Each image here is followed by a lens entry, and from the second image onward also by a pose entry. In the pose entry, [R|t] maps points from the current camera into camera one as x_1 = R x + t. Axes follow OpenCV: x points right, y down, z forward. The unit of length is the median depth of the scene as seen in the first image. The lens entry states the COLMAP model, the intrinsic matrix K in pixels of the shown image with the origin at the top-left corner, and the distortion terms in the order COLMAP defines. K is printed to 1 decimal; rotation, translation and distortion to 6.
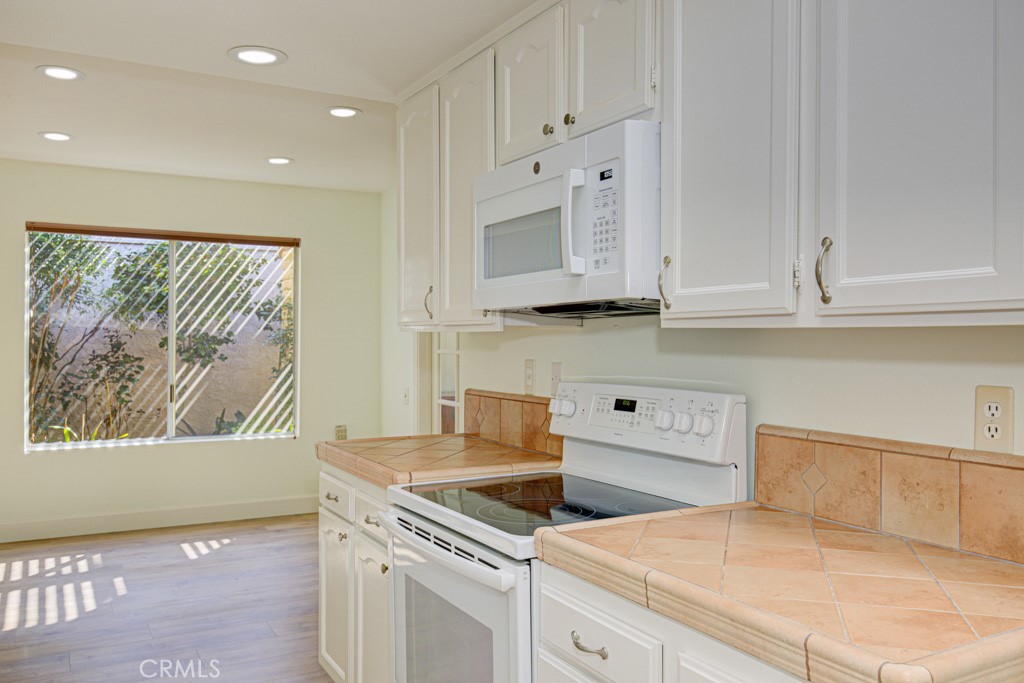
lens RADIAL K [[838.2, 0, 517.7], [0, 838.2, 340.1], [0, 0, 1]] dist [0.011330, 0.002540]
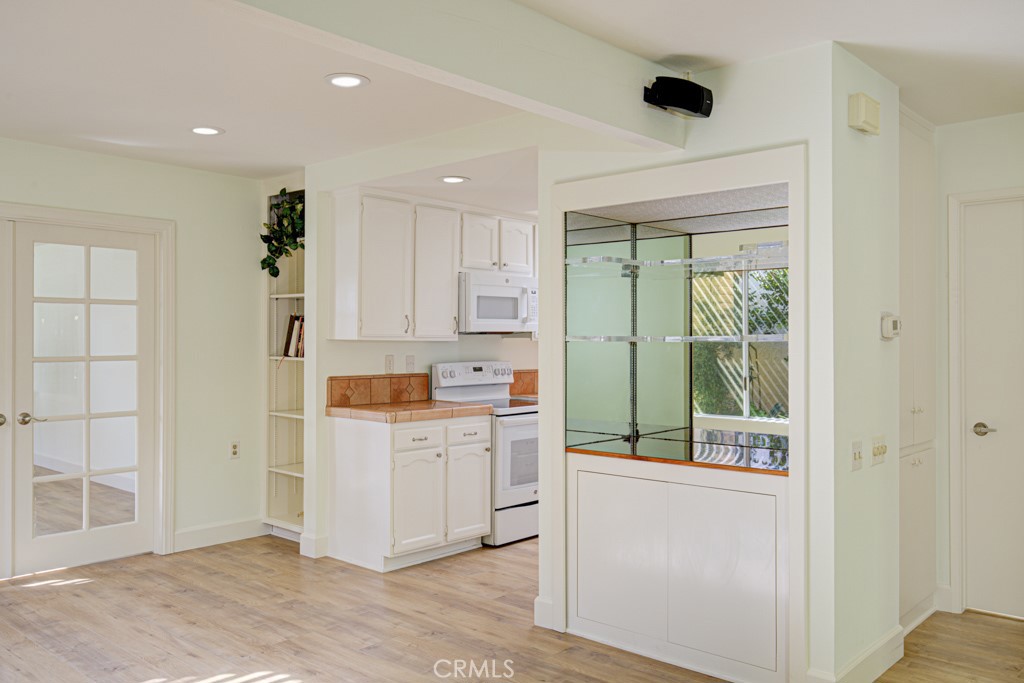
lens RADIAL K [[838.2, 0, 466.0], [0, 838.2, 349.5], [0, 0, 1]] dist [0.011330, 0.002540]
pose [[-0.282024, -0.018893, 0.959221, -1.831454], [-0.006953, 0.999820, 0.017648, -0.023143], [-0.959382, -0.001692, -0.282104, 1.370833]]
